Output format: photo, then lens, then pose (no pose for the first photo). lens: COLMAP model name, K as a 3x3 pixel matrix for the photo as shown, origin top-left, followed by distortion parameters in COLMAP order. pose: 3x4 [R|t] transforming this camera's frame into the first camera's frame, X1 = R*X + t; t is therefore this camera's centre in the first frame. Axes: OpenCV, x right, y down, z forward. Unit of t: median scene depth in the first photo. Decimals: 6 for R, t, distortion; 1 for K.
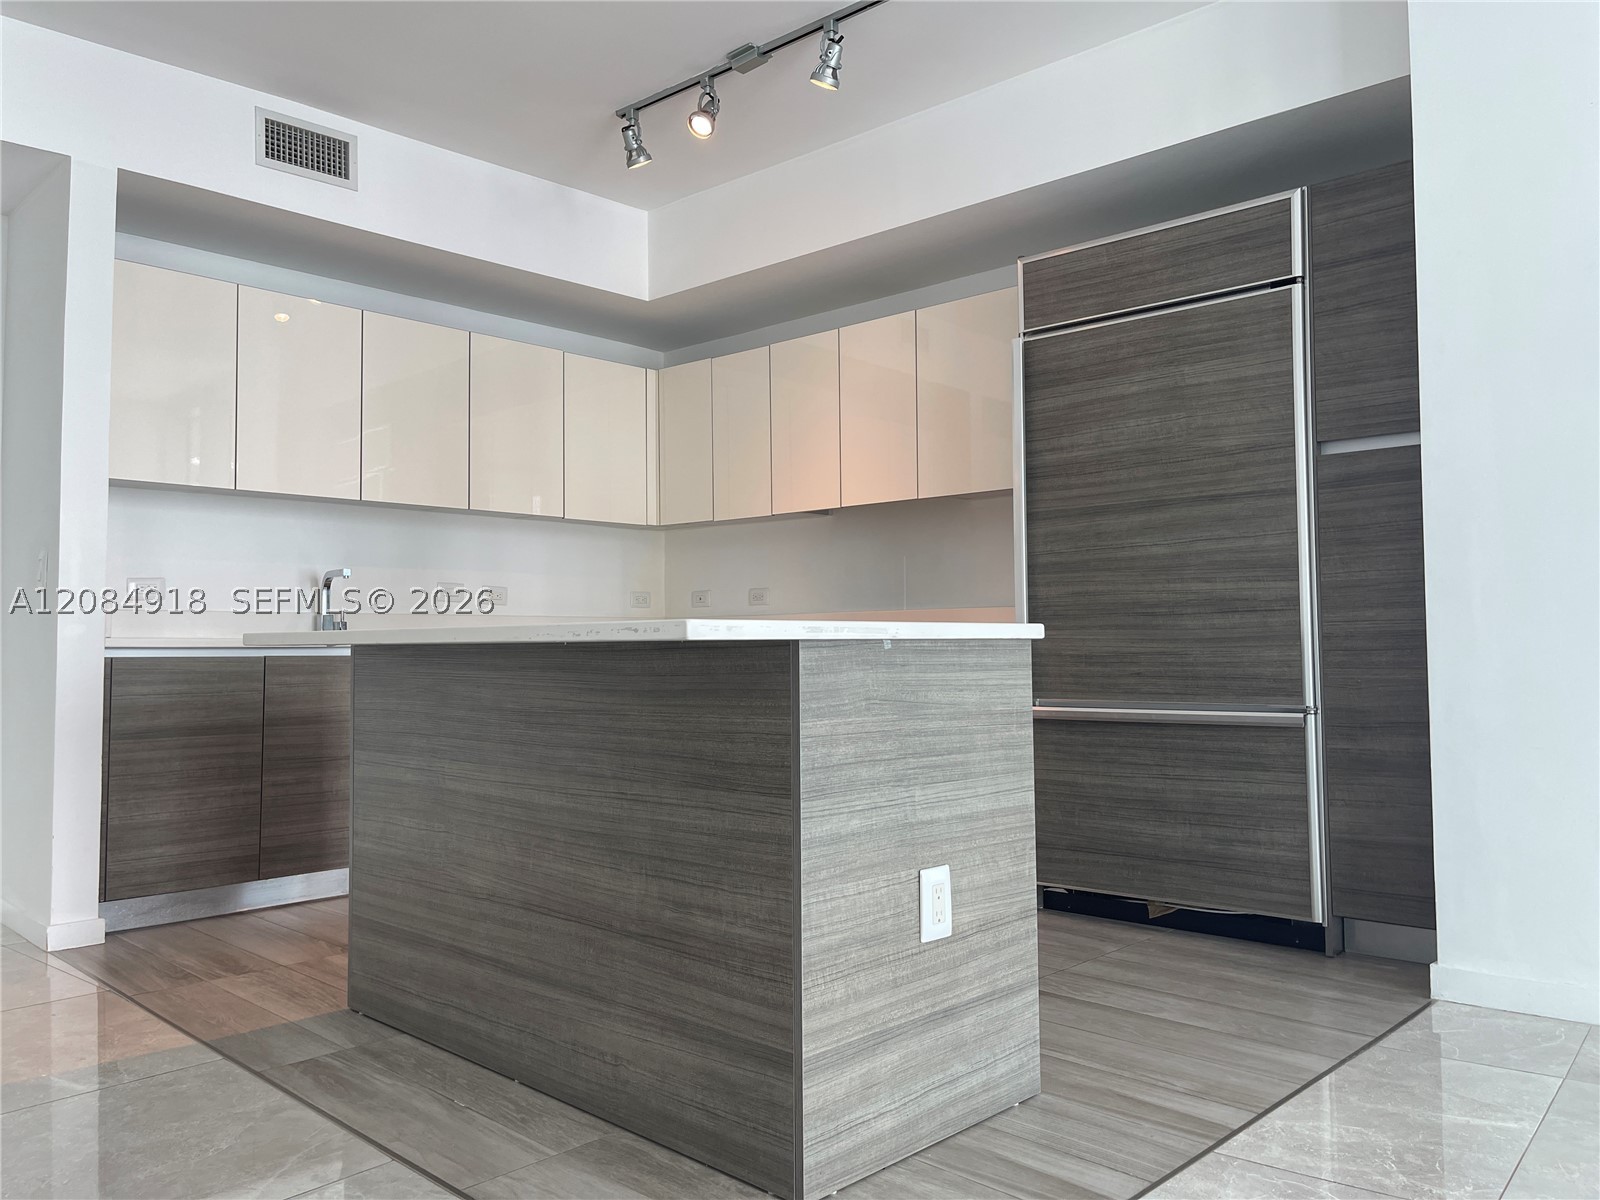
lens RADIAL K [[1220.1, 0, 805.4], [0, 1220.1, 589.8], [0, 0, 1]] dist [0.056400, -0.059784]
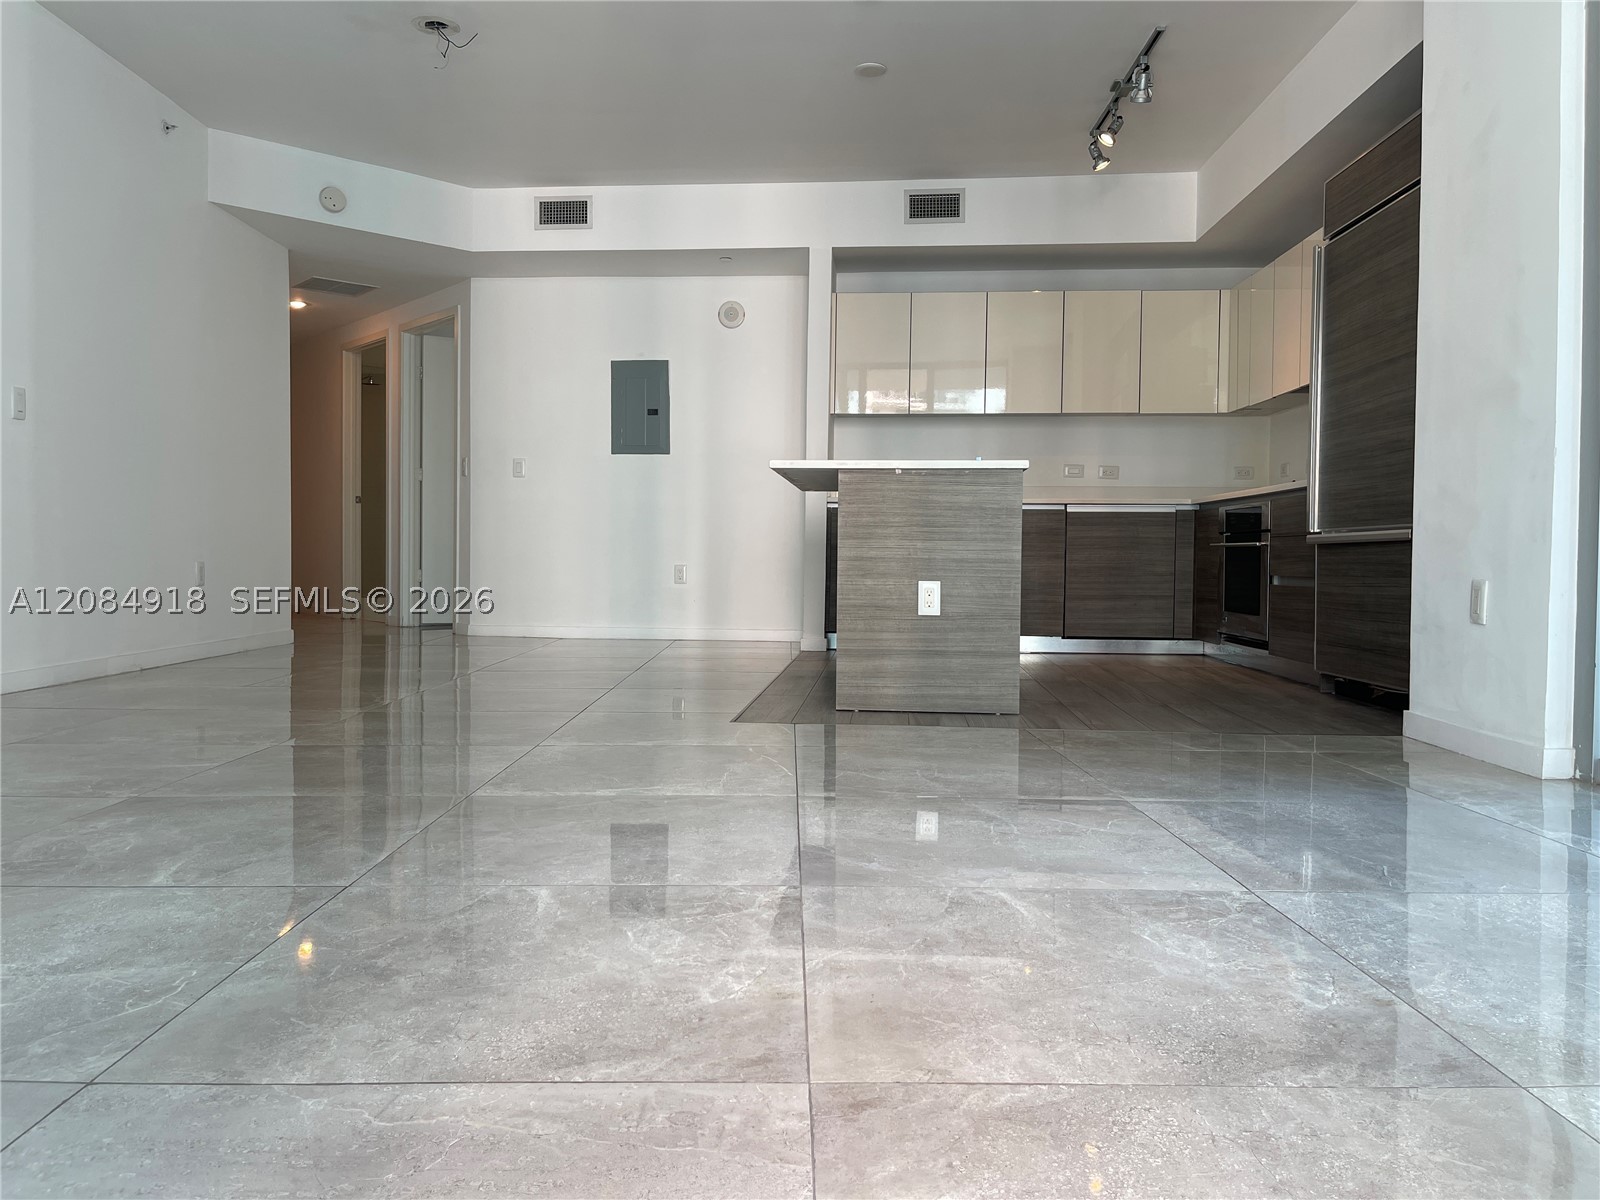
lens RADIAL K [[1220.1, 0, 797.0], [0, 1220.1, 592.3], [0, 0, 1]] dist [0.056400, -0.059784]
pose [[0.637844, 0.037152, -0.769269, 0.959129], [0.019860, 0.997710, 0.064651, 0.069027], [0.769910, -0.056515, 0.635646, -0.289878]]
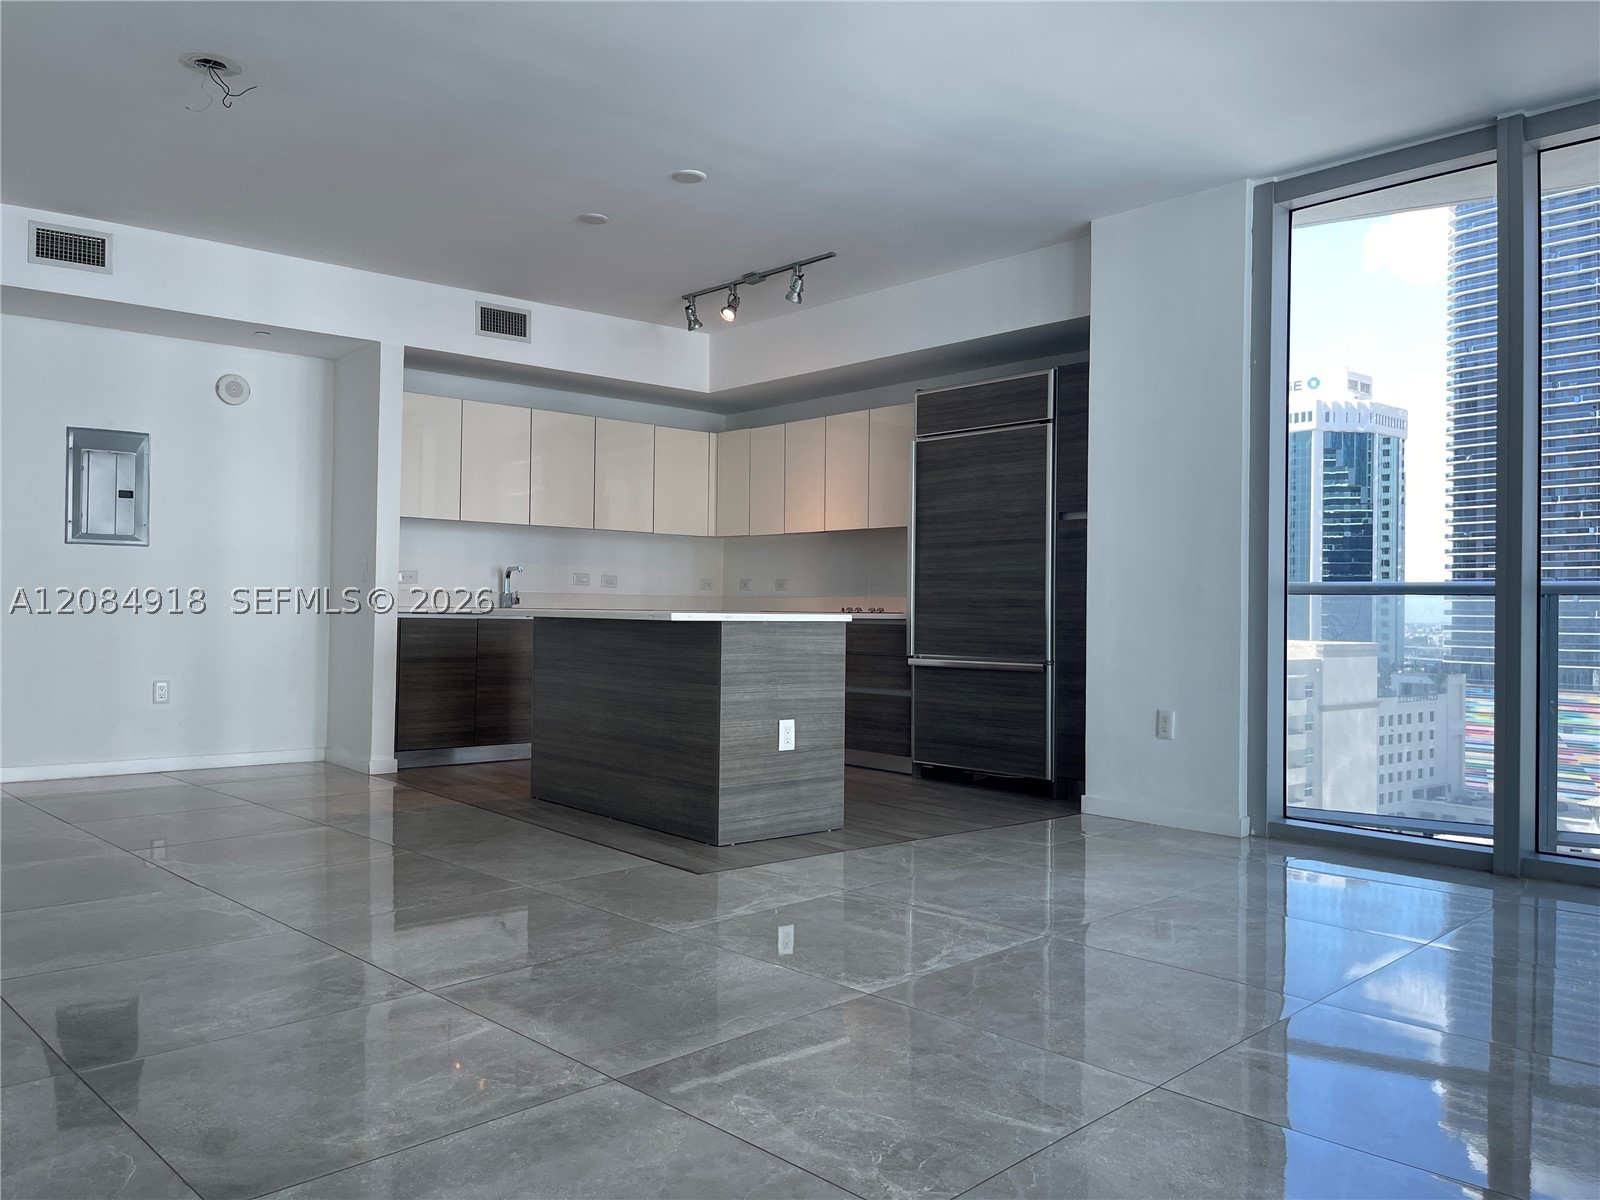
lens RADIAL K [[1220.1, 0, 793.7], [0, 1220.1, 596.5], [0, 0, 1]] dist [0.056400, -0.059784]
pose [[0.994049, 0.020450, -0.106997, 0.225940], [-0.016818, 0.999255, 0.034737, -0.053757], [0.107627, -0.032731, 0.993652, -0.801061]]
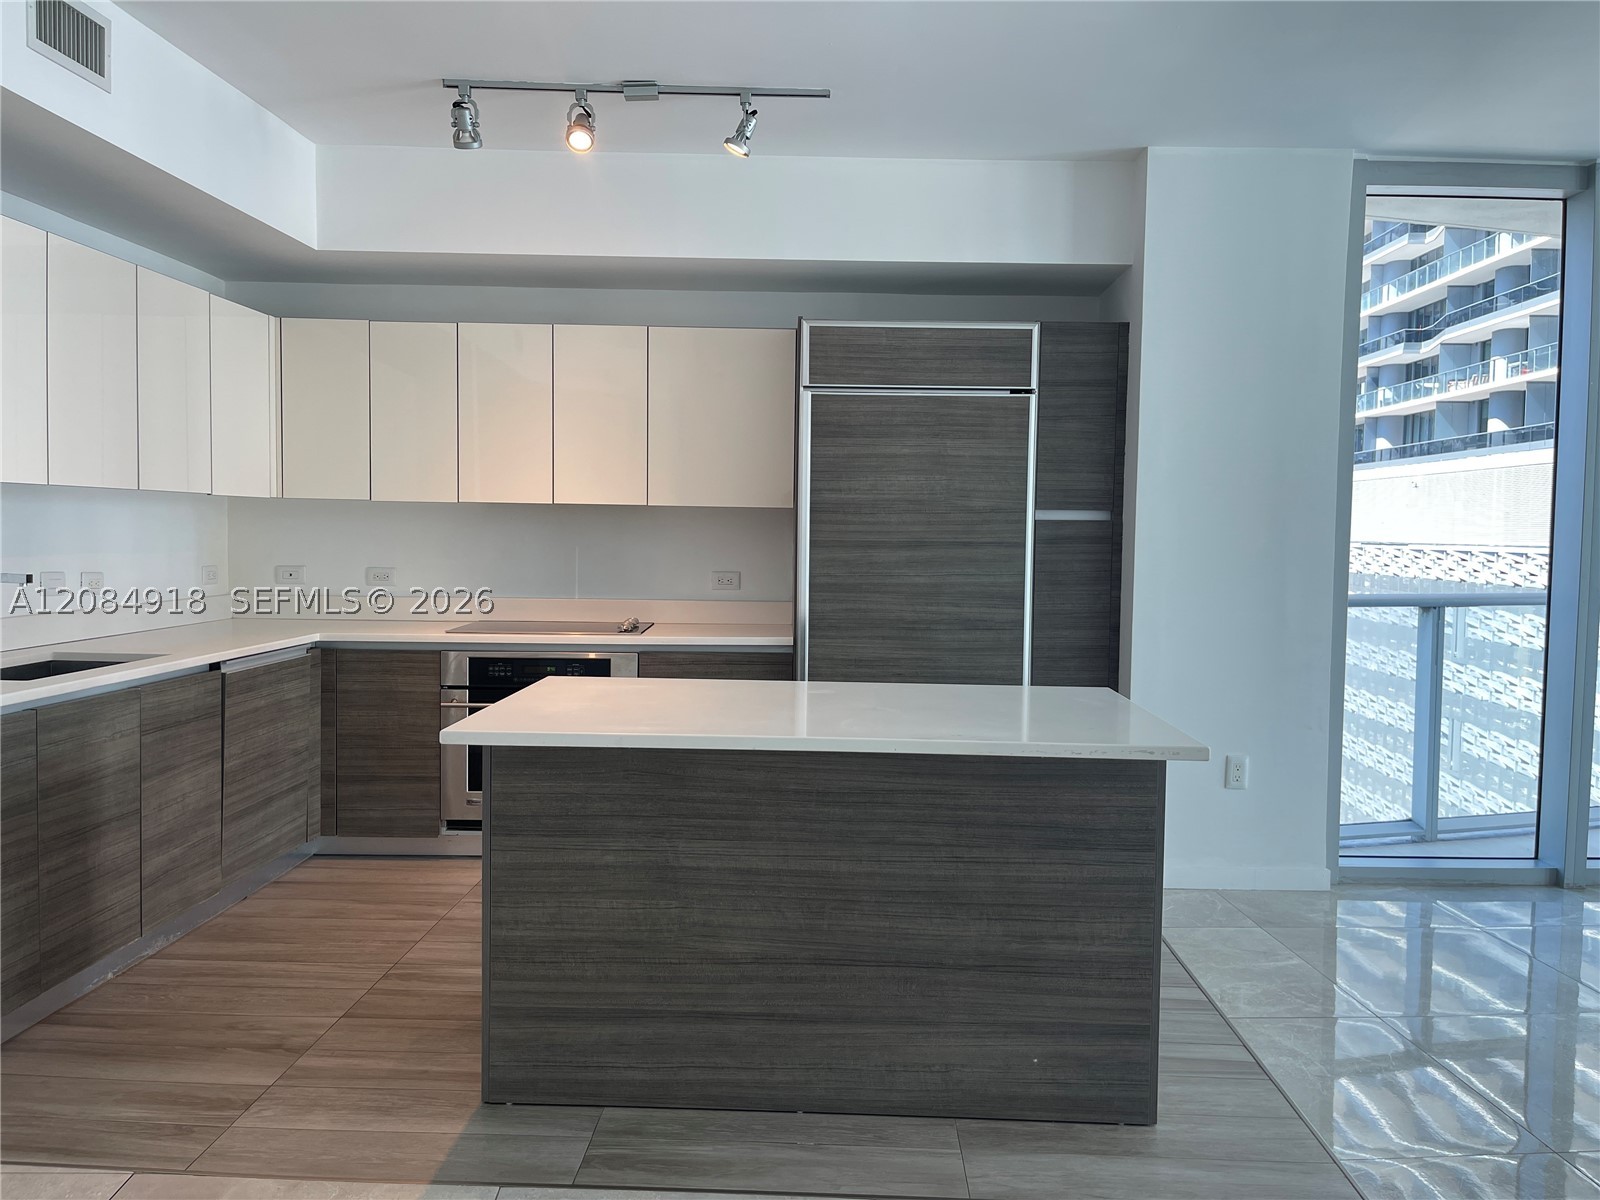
lens RADIAL K [[1220.1, 0, 810.3], [0, 1220.1, 585.8], [0, 0, 1]] dist [0.056400, -0.059784]
pose [[0.736425, -0.012545, 0.676403, -0.712672], [-0.052940, 0.995694, 0.076104, -0.125791], [-0.674445, -0.091853, 0.732590, 0.144292]]
